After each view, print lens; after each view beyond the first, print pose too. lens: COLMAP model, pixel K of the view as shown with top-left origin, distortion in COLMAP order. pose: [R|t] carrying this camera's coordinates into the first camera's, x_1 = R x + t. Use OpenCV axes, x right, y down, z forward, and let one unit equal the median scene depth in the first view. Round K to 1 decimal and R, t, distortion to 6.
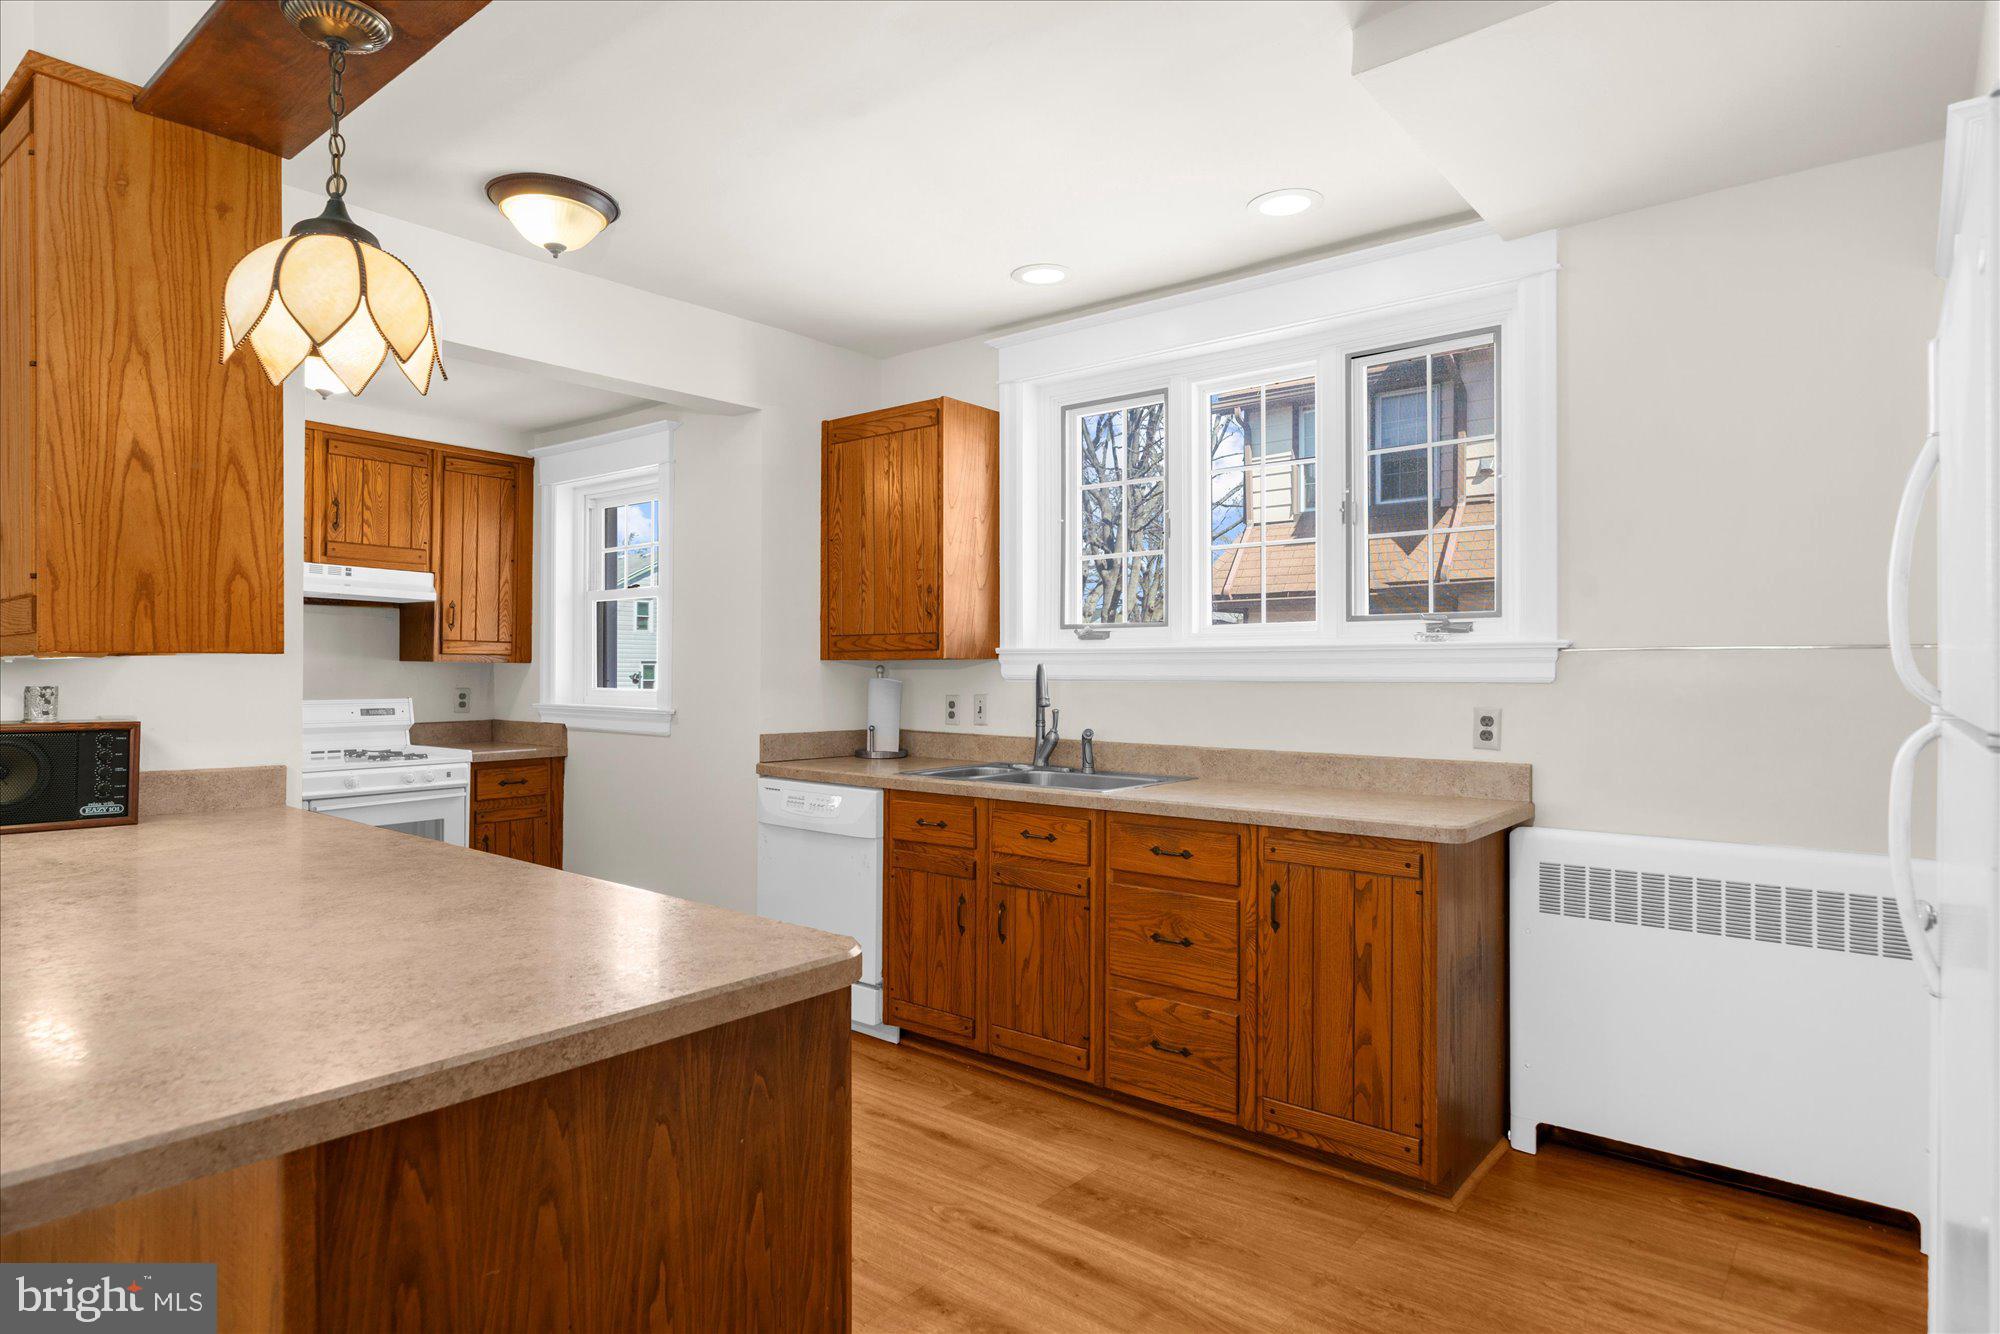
lens RADIAL K [[1108.1, 0, 997.1], [0, 1108.1, 677.8], [0, 0, 1]] dist [0.006355, 0.000075]
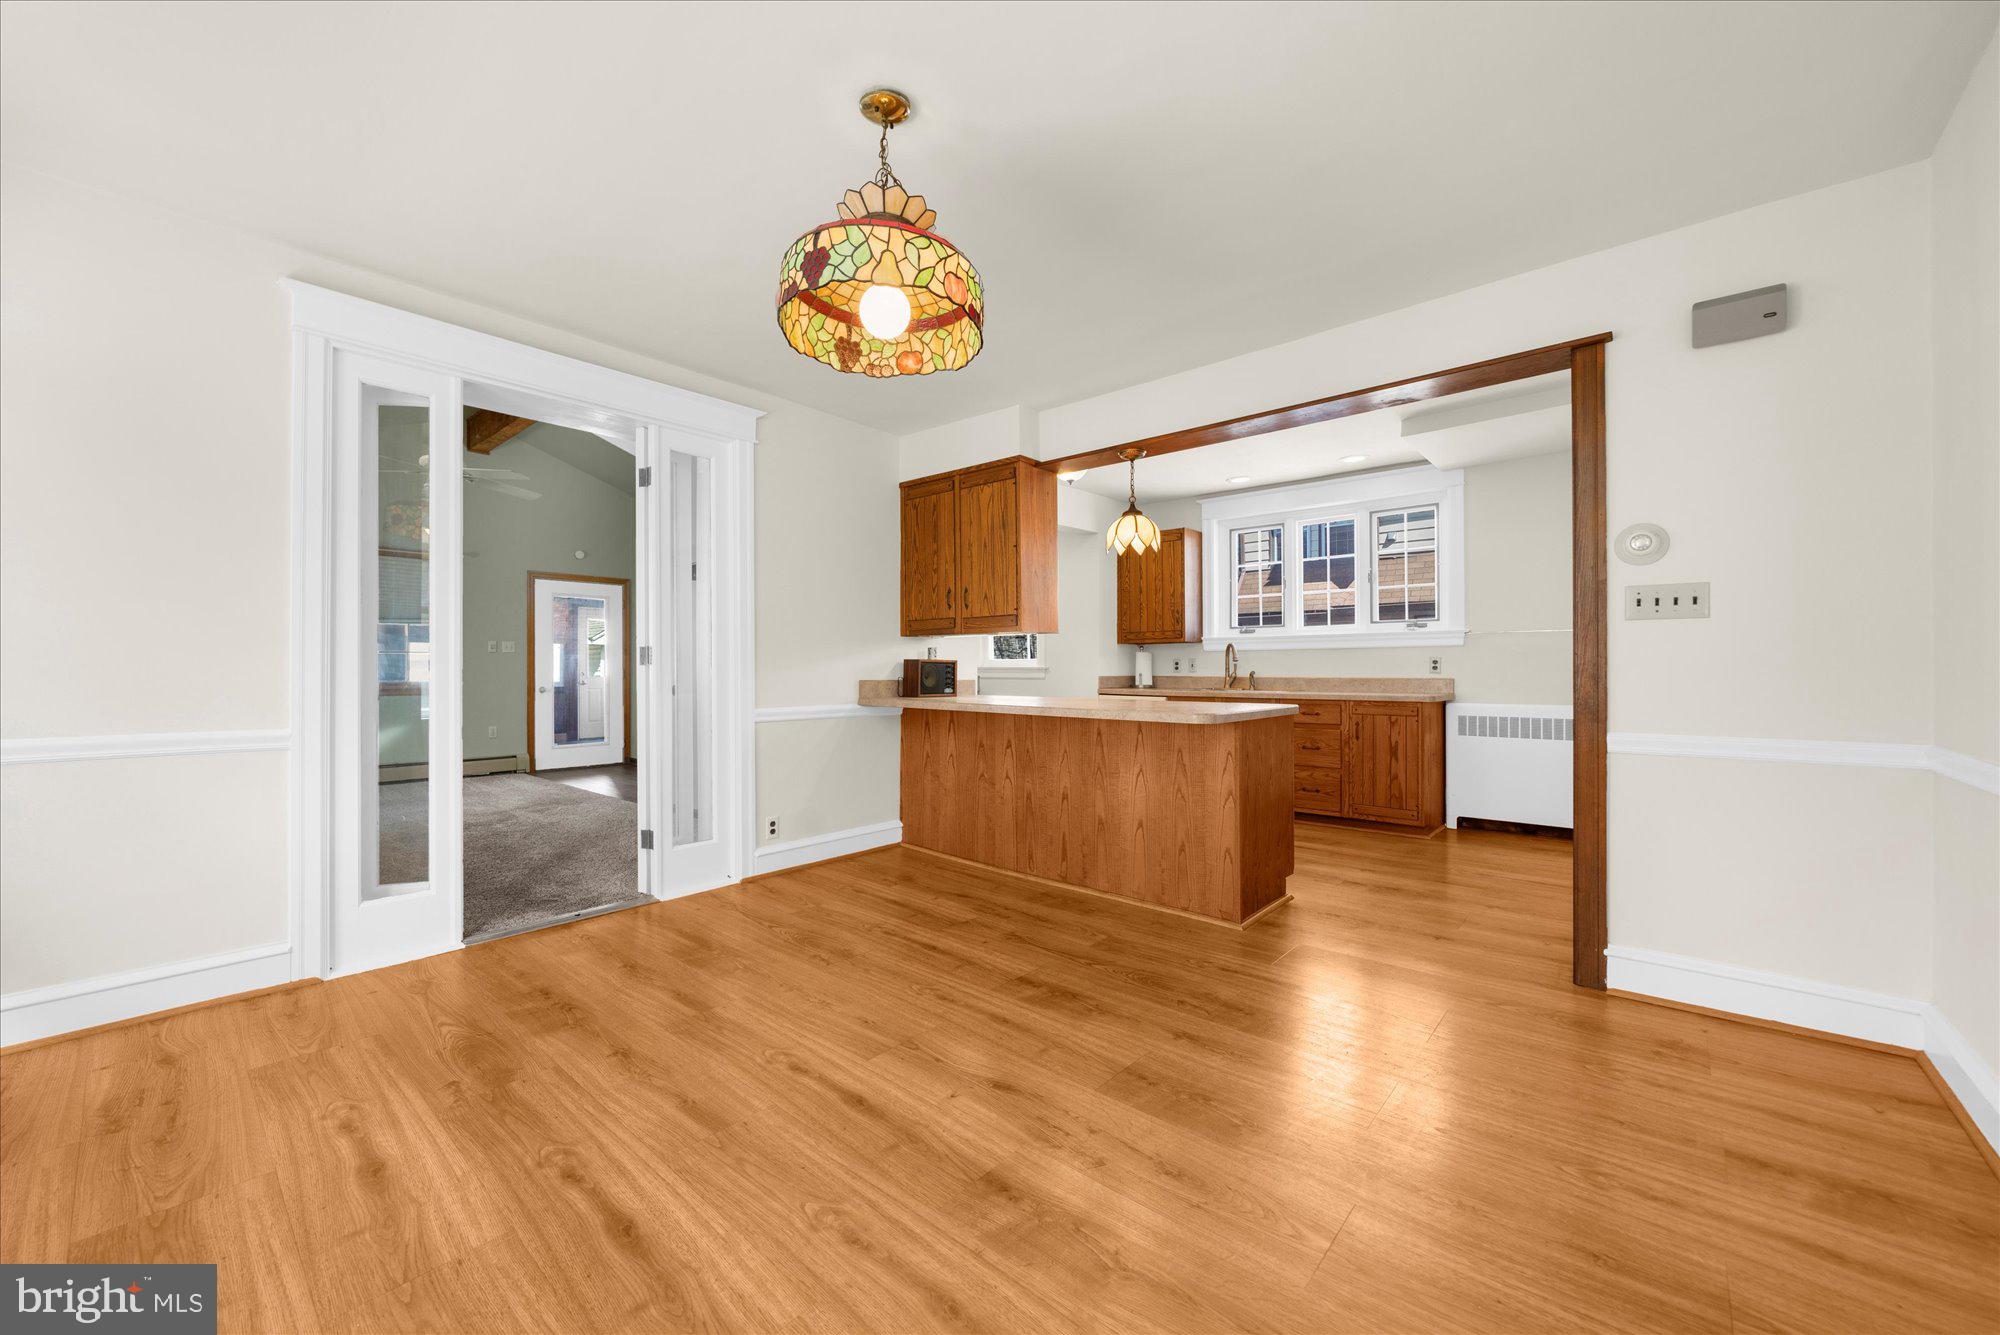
lens RADIAL K [[767.3, 0, 1001.2], [0, 767.3, 675.4], [0, 0, 1]] dist [-0.001059, 0.000722]
pose [[0.999435, -0.005612, -0.033128, -0.482750], [0.005711, 0.999980, 0.002892, 0.058345], [0.033111, -0.003080, 0.999447, -0.767799]]
